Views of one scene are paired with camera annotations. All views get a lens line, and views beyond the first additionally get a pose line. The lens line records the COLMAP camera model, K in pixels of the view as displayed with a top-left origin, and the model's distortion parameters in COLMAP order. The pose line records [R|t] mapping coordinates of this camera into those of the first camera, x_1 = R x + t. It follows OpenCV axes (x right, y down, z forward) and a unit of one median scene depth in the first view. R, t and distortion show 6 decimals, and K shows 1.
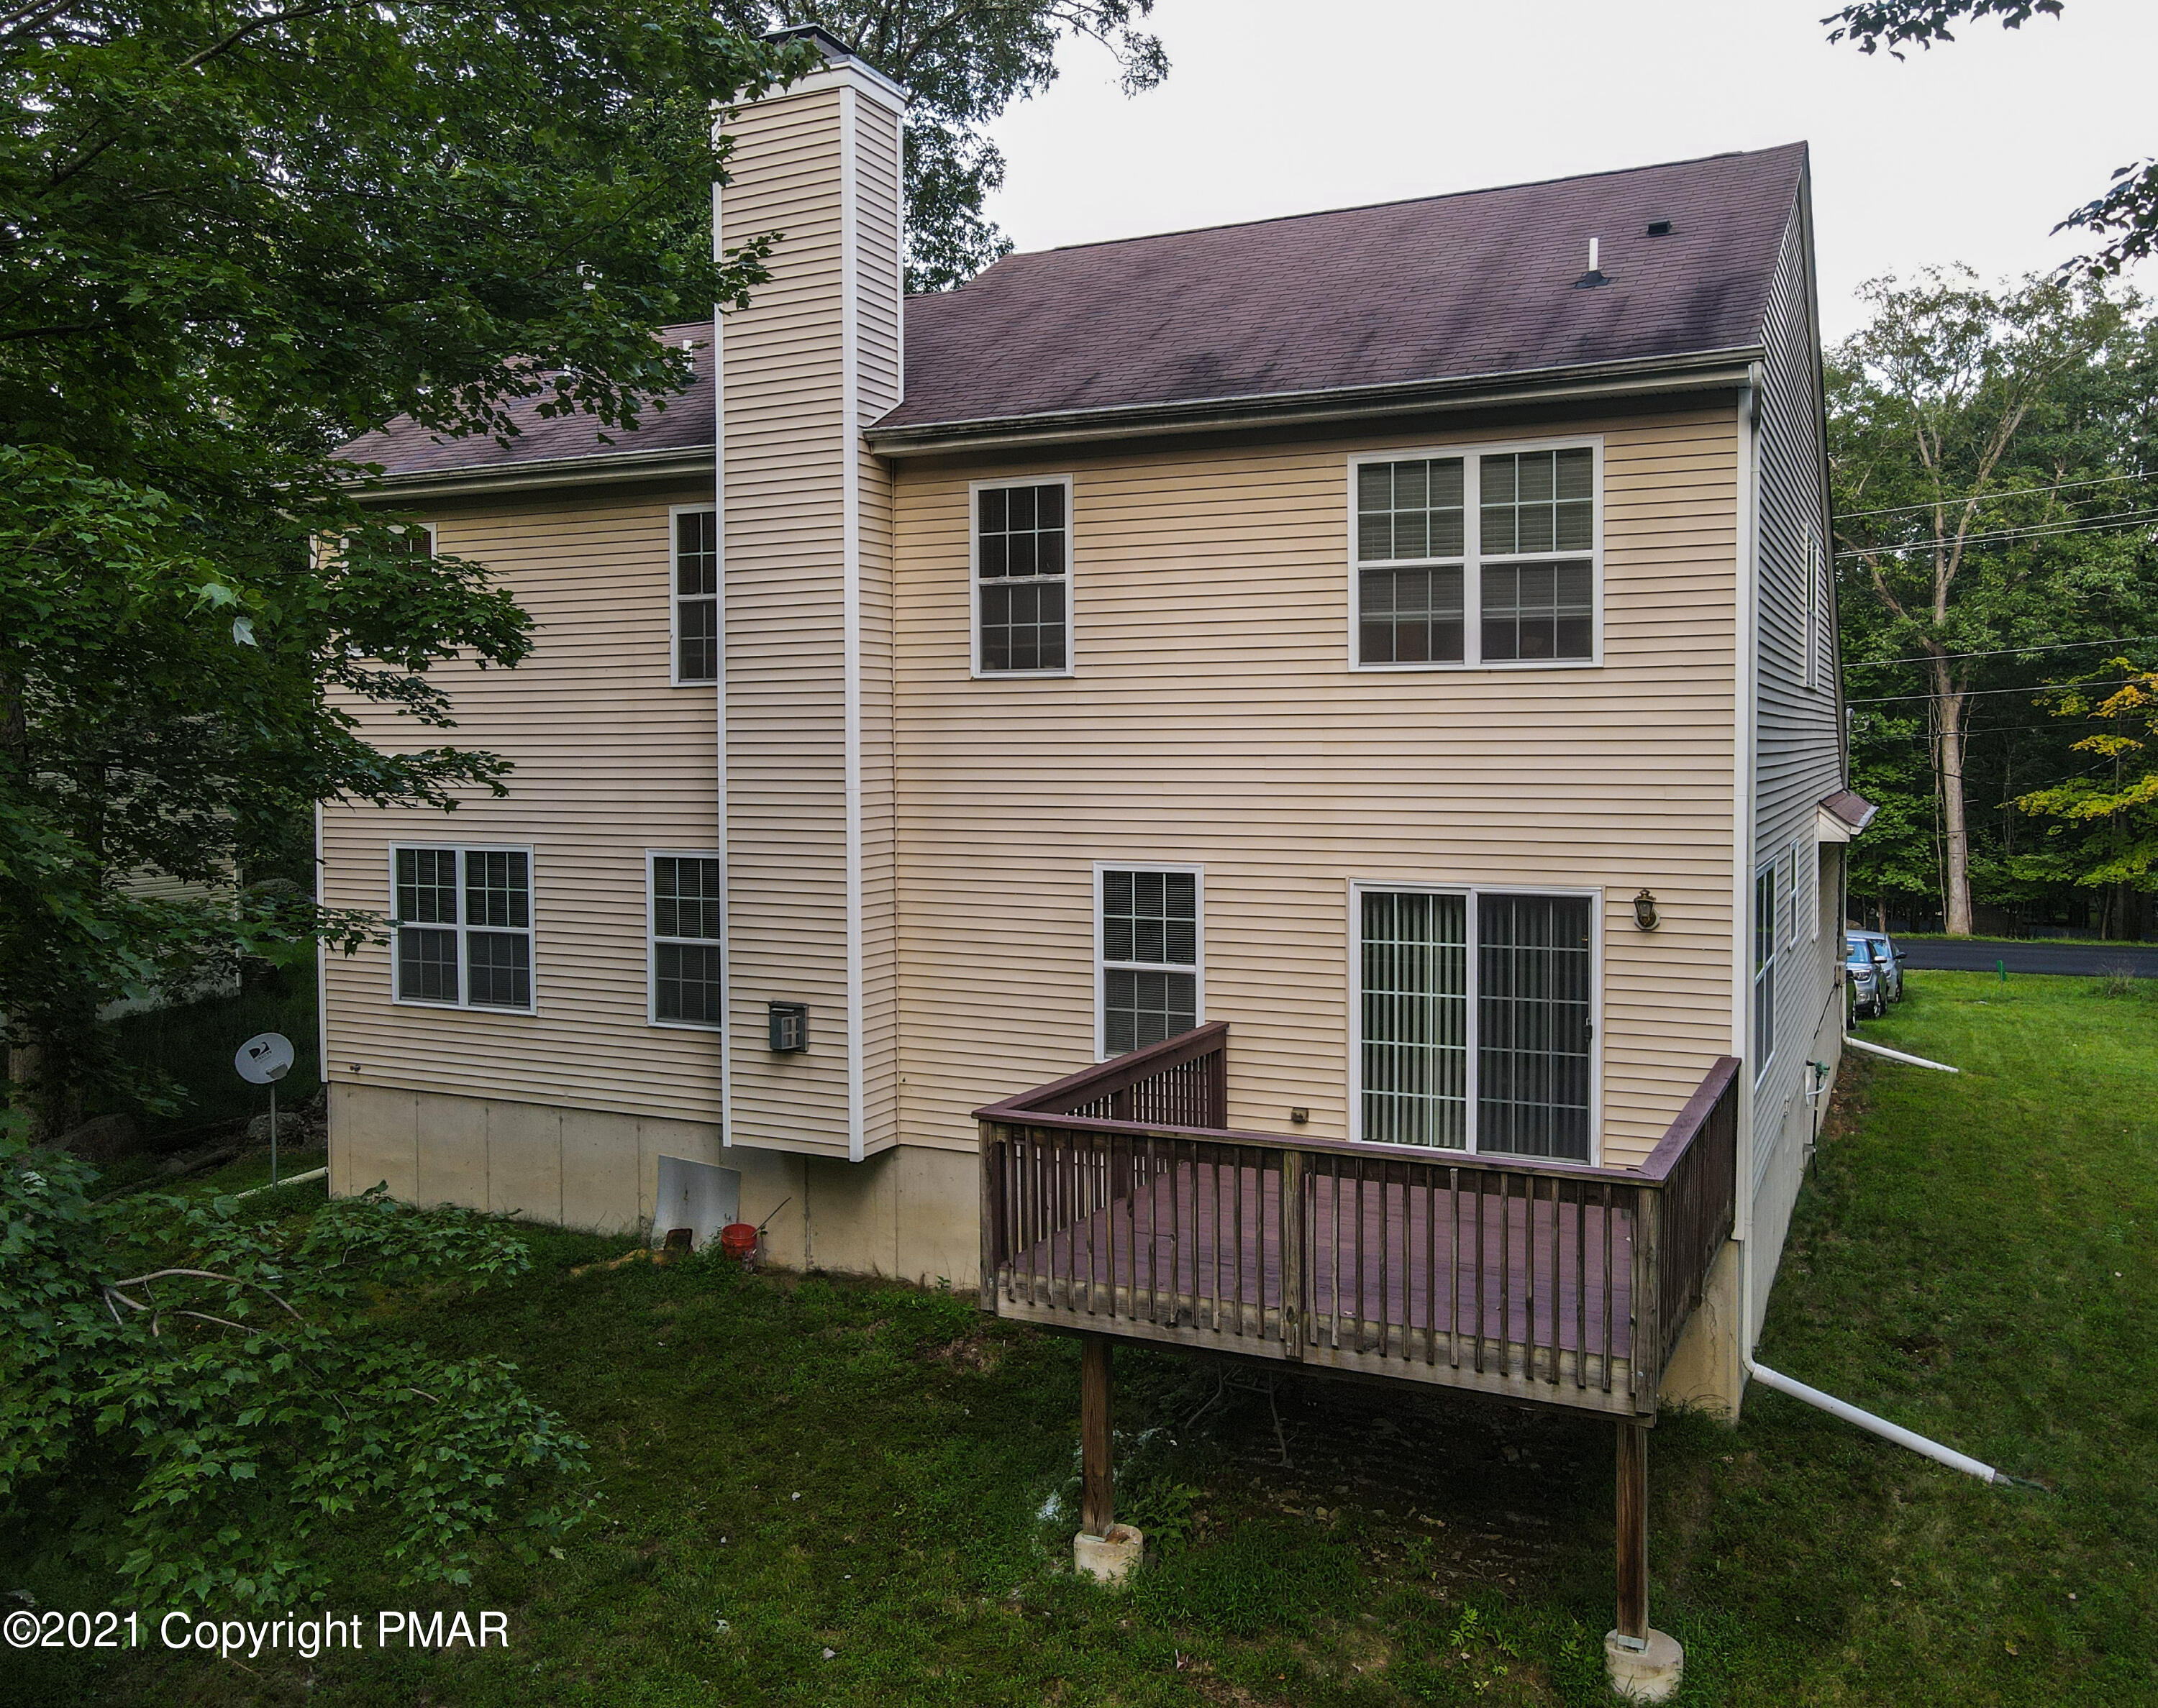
lens RADIAL K [[1821.2, 0, 1085.2], [0, 1821.2, 756.2], [0, 0, 1]] dist [-0.006707, 0.005755]
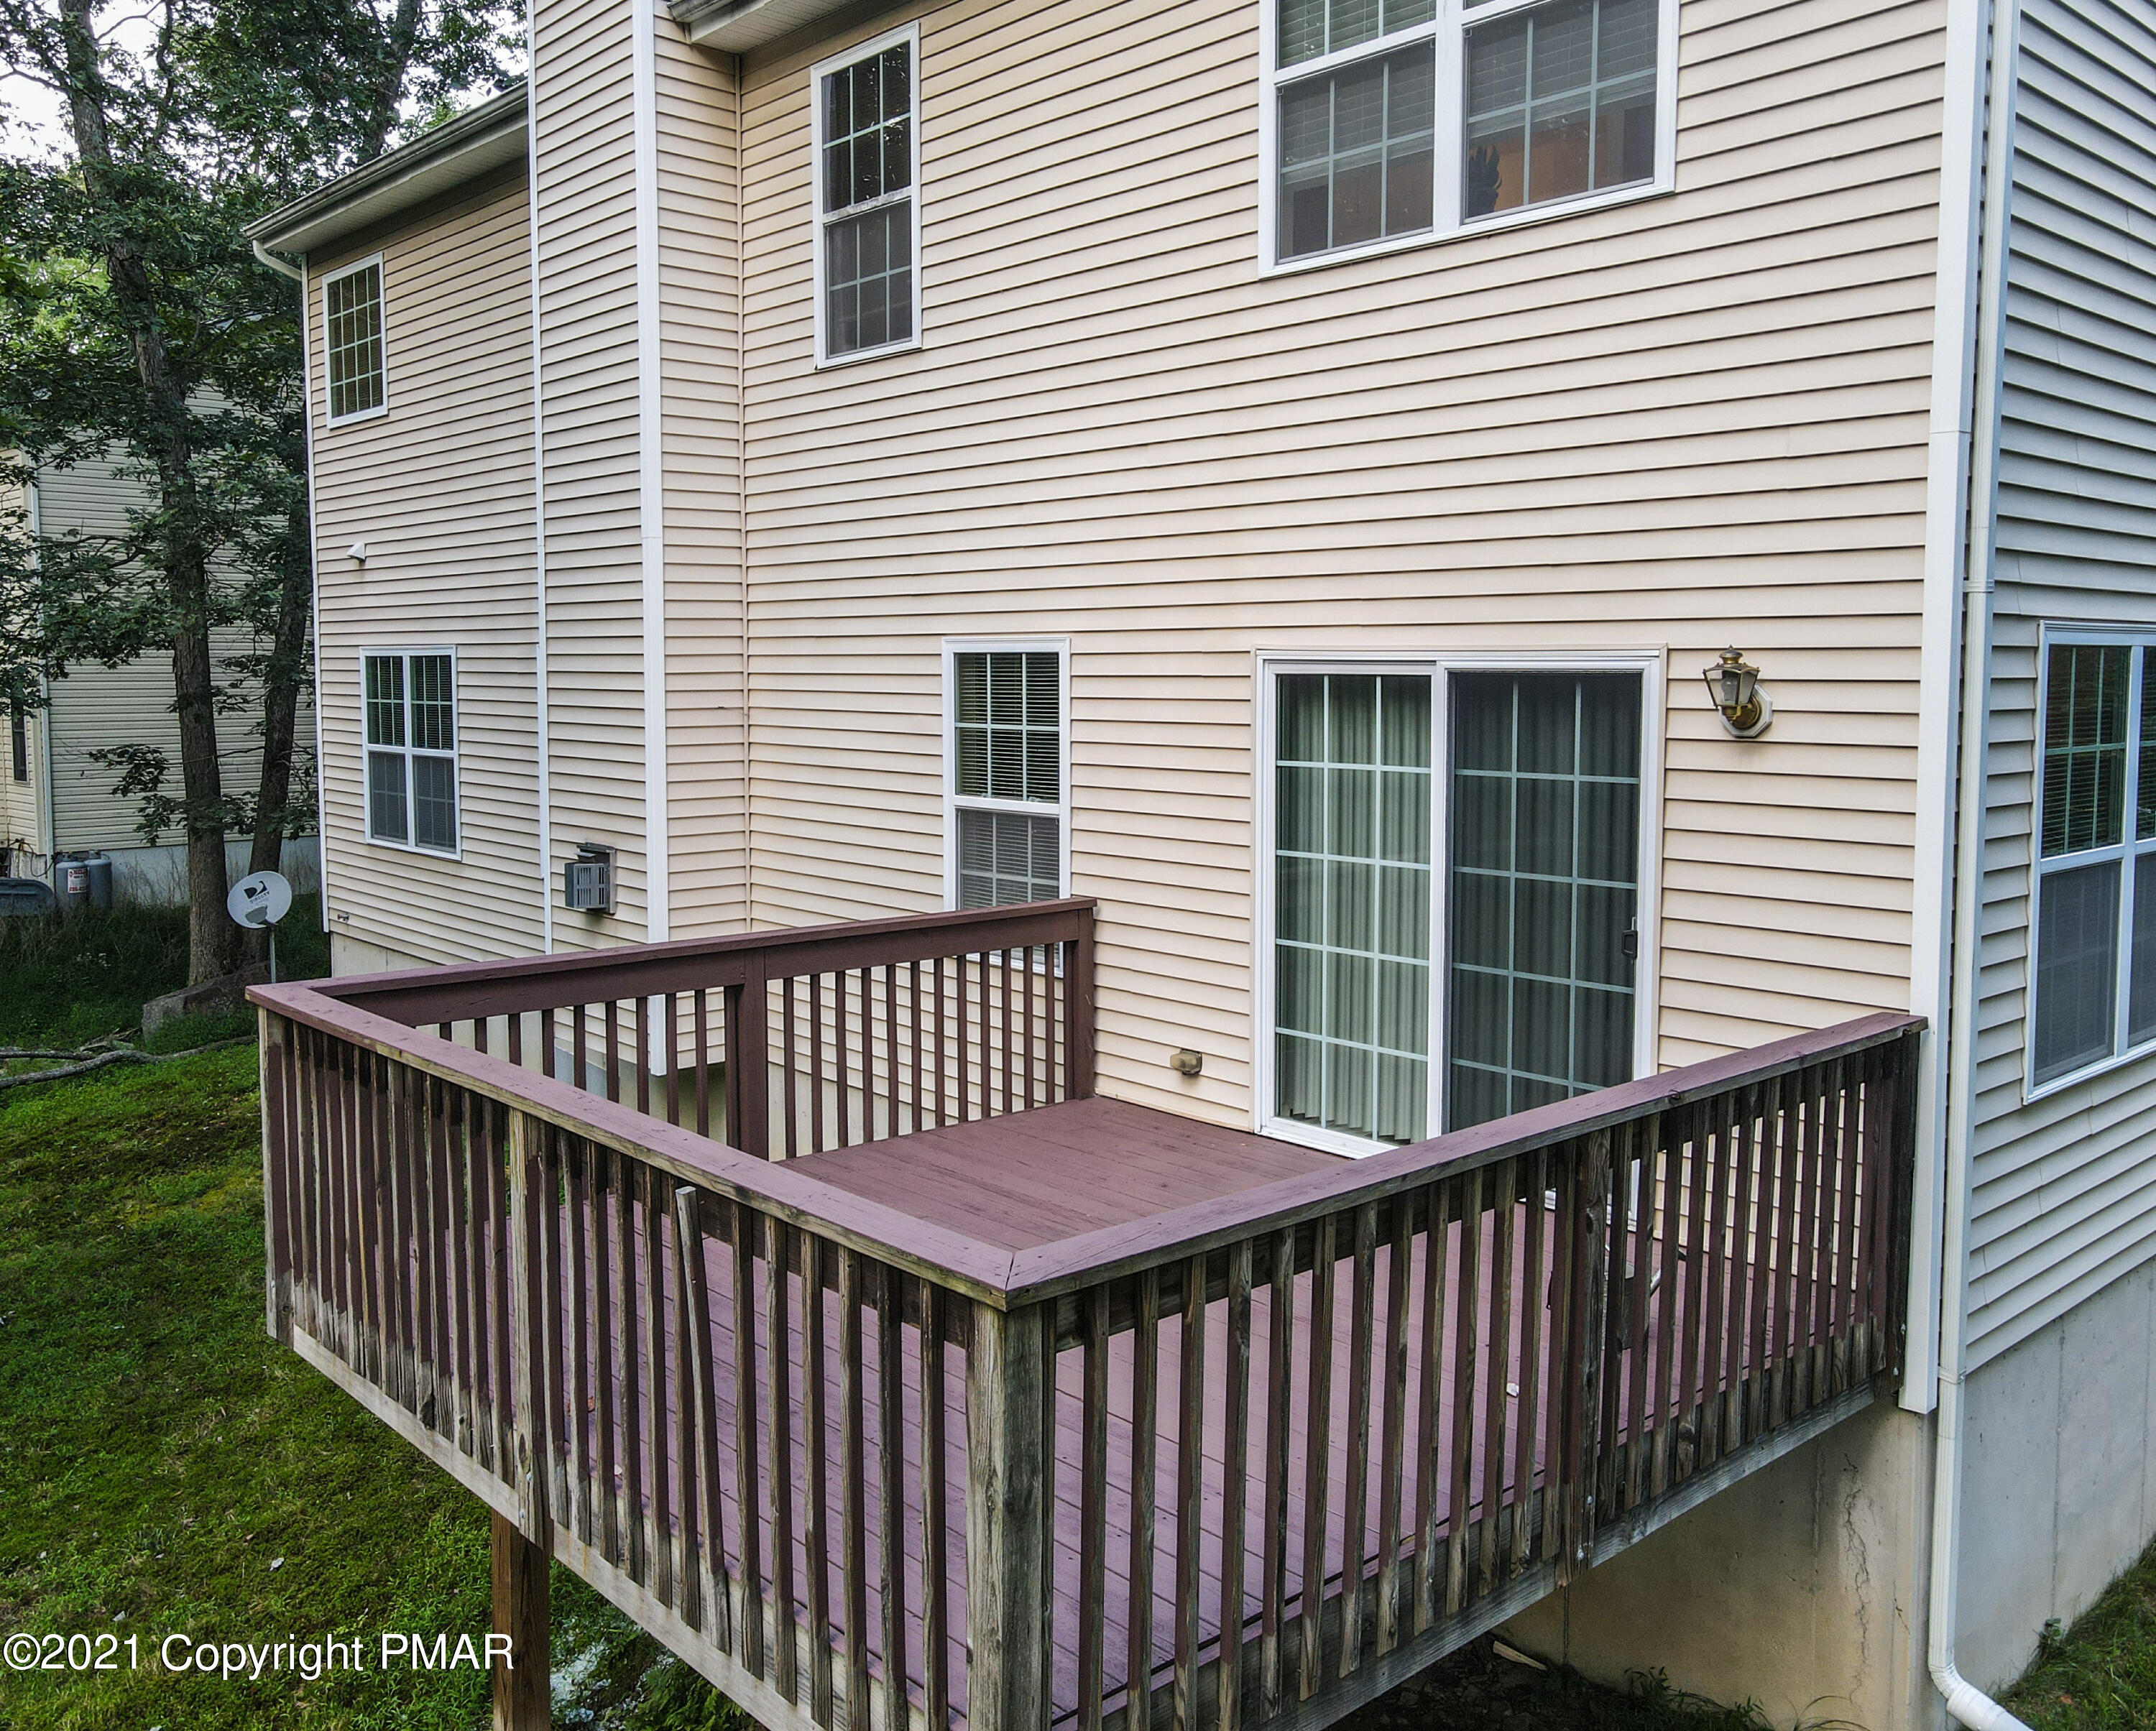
lens RADIAL K [[1791.1, 0, 1074.1], [0, 1791.1, 757.0], [0, 0, 1]] dist [0.005233, 0.000412]
pose [[0.930674, 0.020899, -0.365251, 0.302157], [-0.002942, 0.998762, 0.049650, 0.074268], [0.365837, -0.045133, 0.929584, 0.476871]]
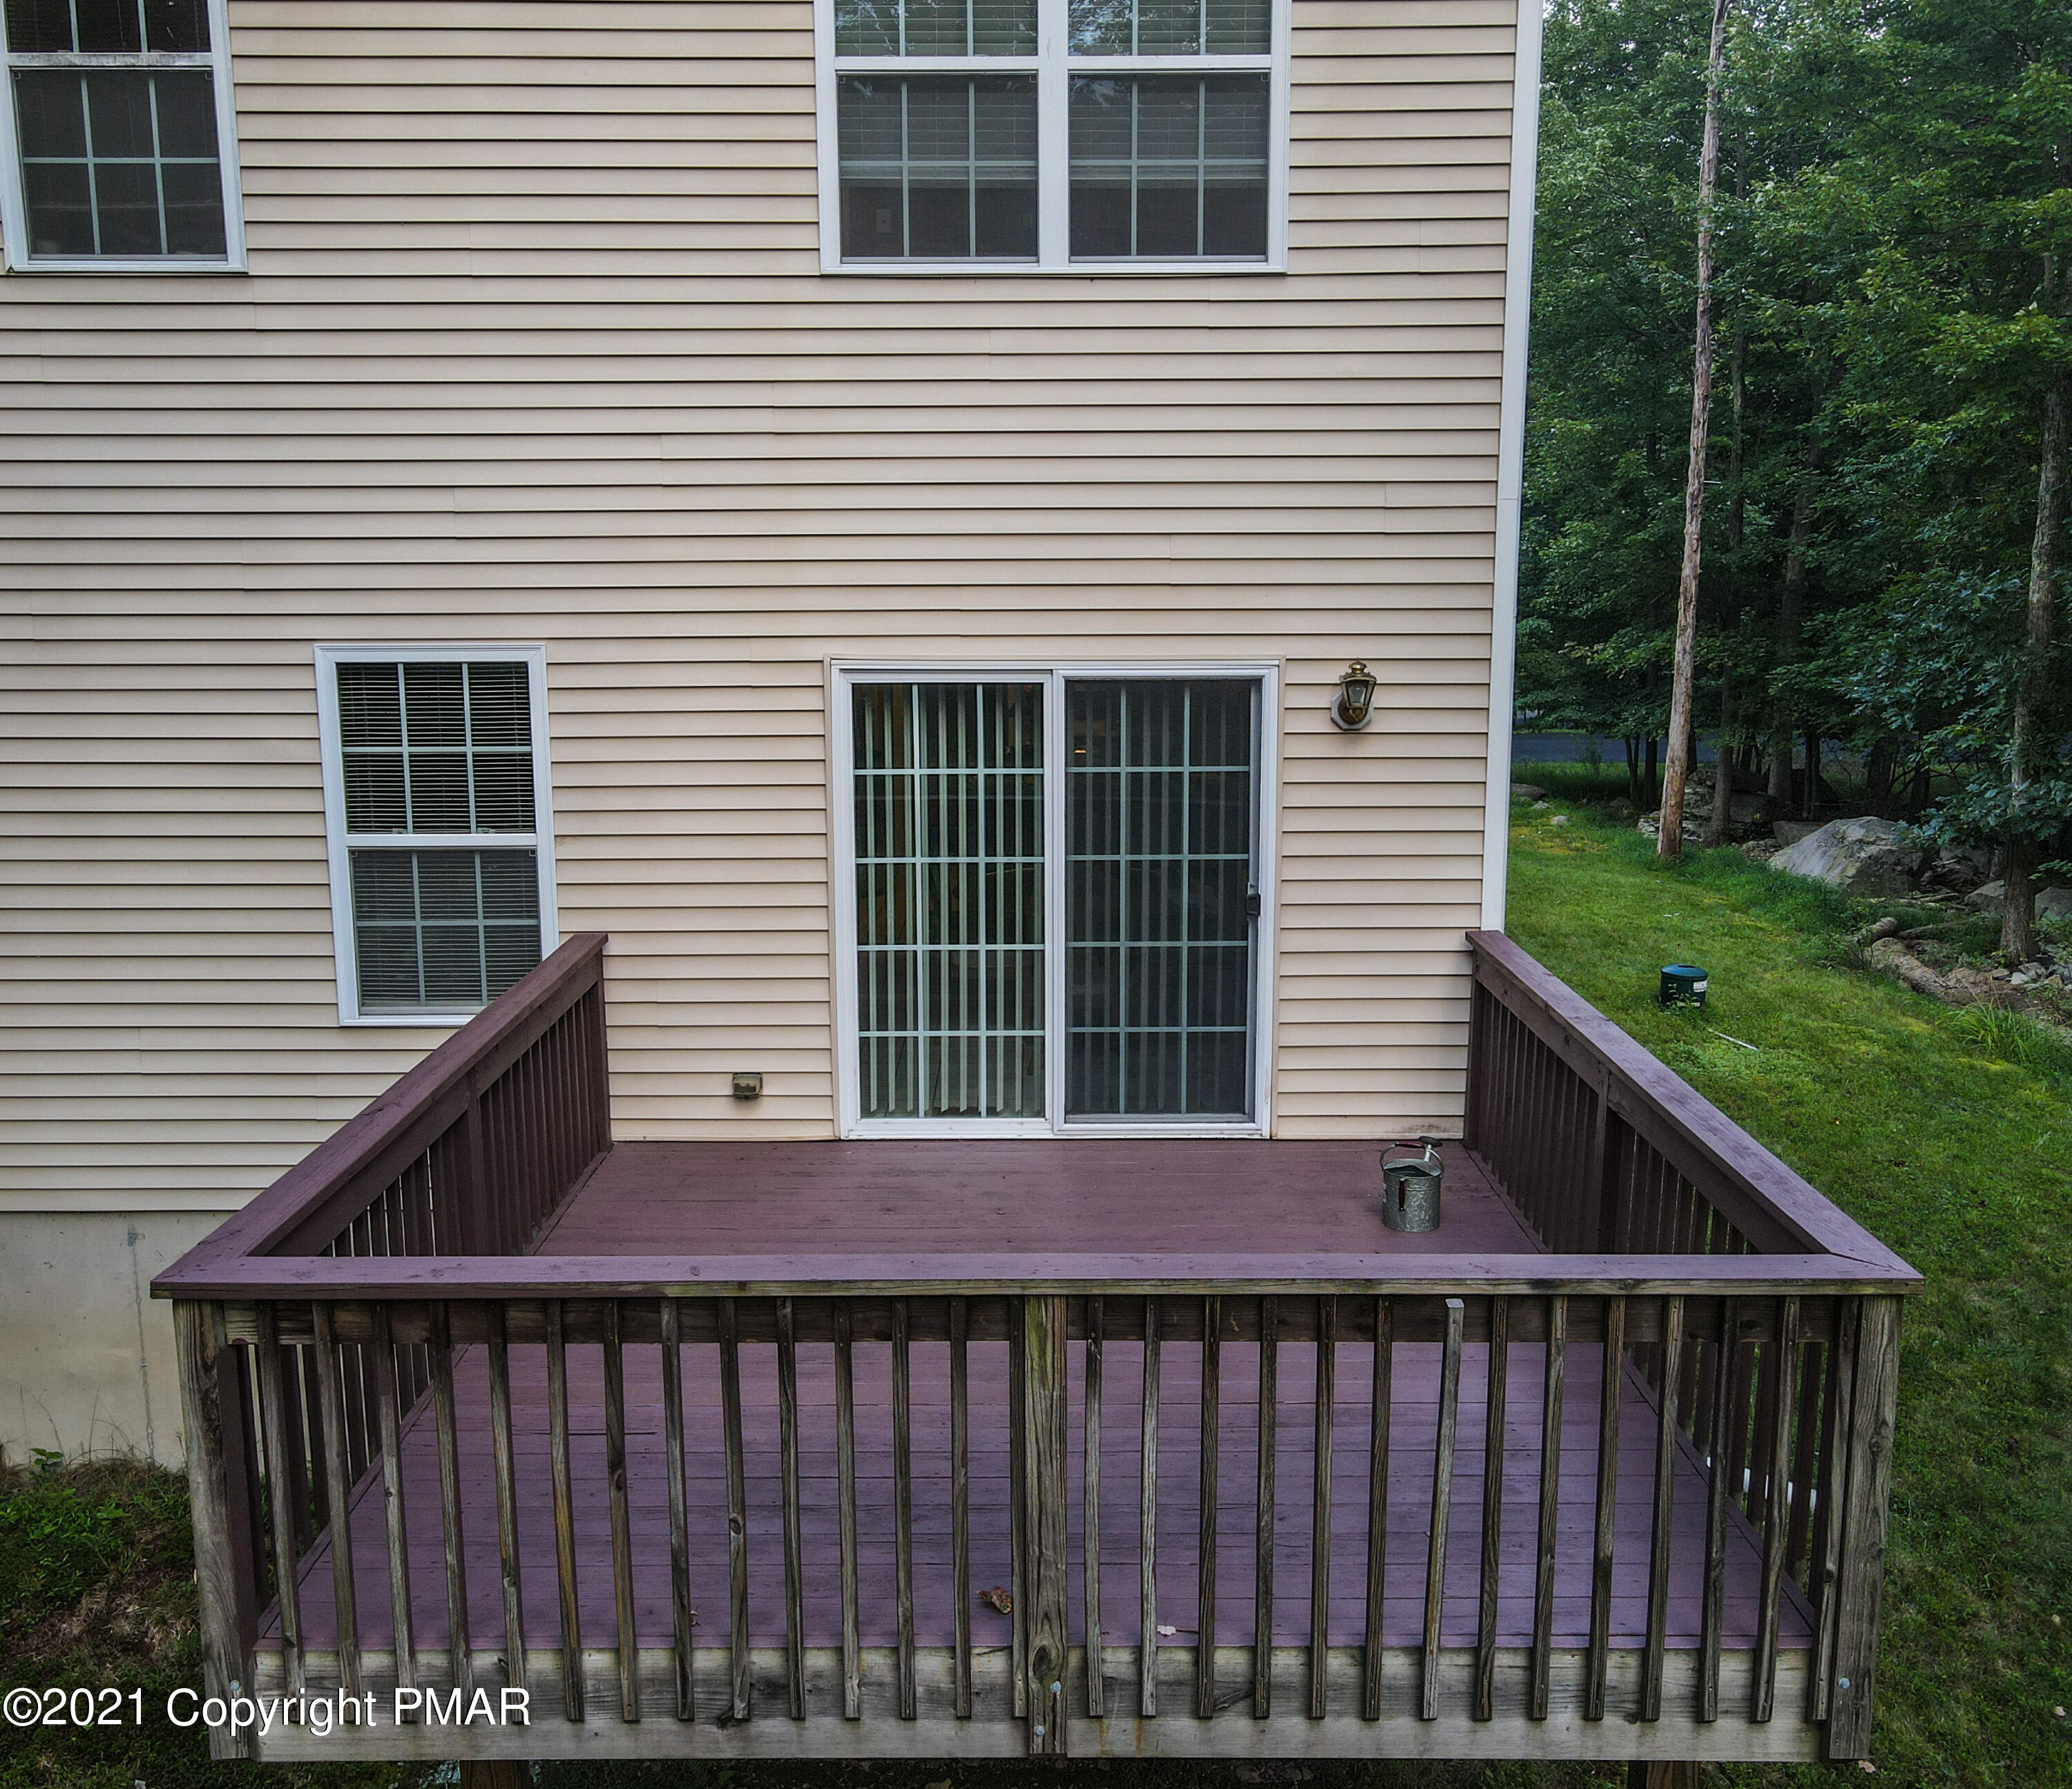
lens RADIAL K [[1841.6, 0, 1040.5], [0, 1841.6, 839.7], [0, 0, 1]] dist [-0.005553, 0.035126]
pose [[0.896822, -0.067988, 0.437136, -0.046776], [0.003597, 0.989208, 0.146472, 0.040196], [-0.442377, -0.129787, 0.887388, 0.481444]]
